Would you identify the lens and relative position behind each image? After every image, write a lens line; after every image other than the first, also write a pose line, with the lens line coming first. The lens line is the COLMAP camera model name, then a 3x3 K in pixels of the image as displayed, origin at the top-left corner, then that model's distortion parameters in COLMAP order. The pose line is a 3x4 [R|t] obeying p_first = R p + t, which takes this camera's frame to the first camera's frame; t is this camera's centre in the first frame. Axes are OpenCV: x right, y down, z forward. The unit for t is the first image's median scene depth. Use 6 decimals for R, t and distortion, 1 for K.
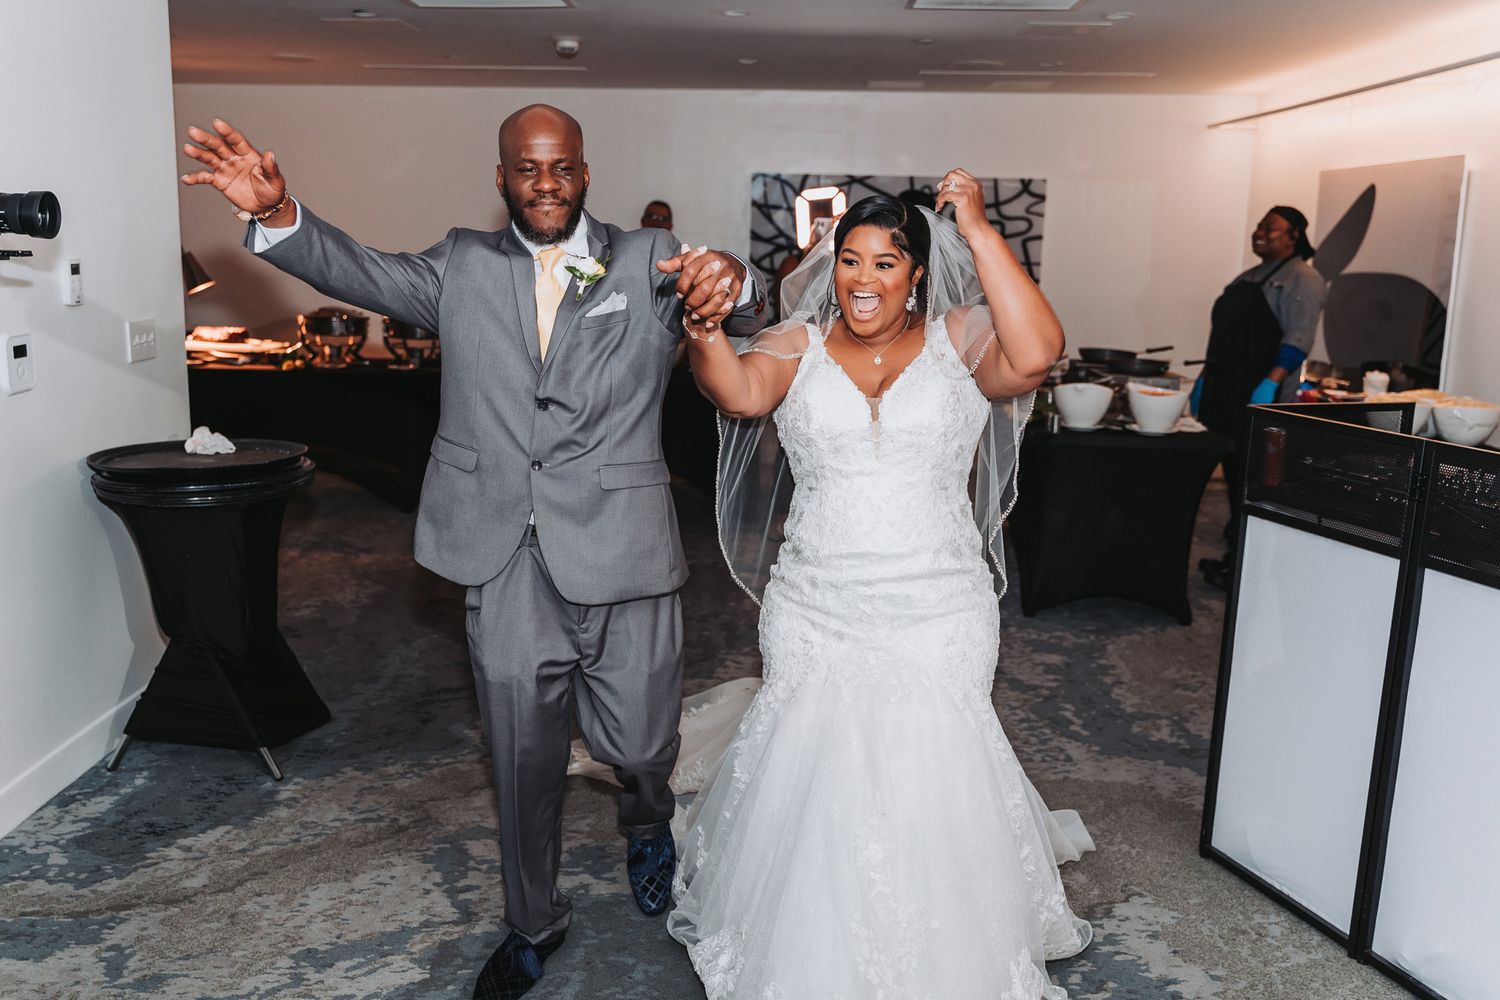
lens RADIAL K [[1176.5, 0, 728.4], [0, 1176.5, 463.8], [0, 0, 1]] dist [0.031255, -0.001940]
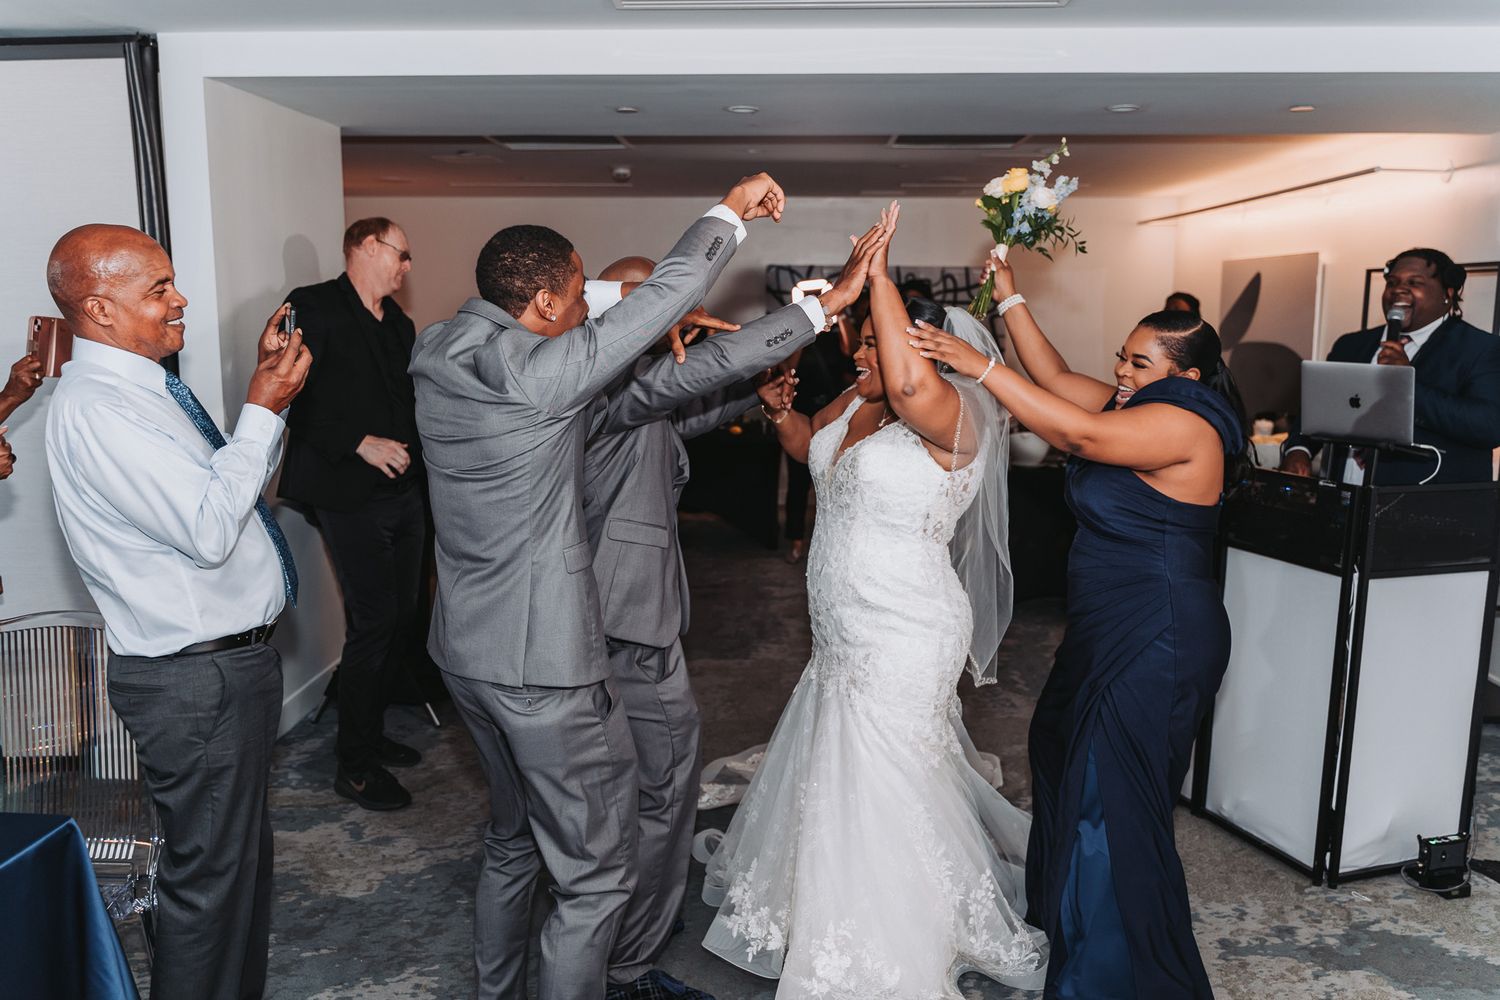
lens RADIAL K [[1176.5, 0, 751.9], [0, 1176.5, 501.7], [0, 0, 1]] dist [0.031255, -0.001940]
pose [[0.999758, -0.015830, 0.015271, -0.030383], [0.016136, 0.999667, -0.020131, 0.036624], [-0.014947, 0.020373, 0.999681, -0.357893]]
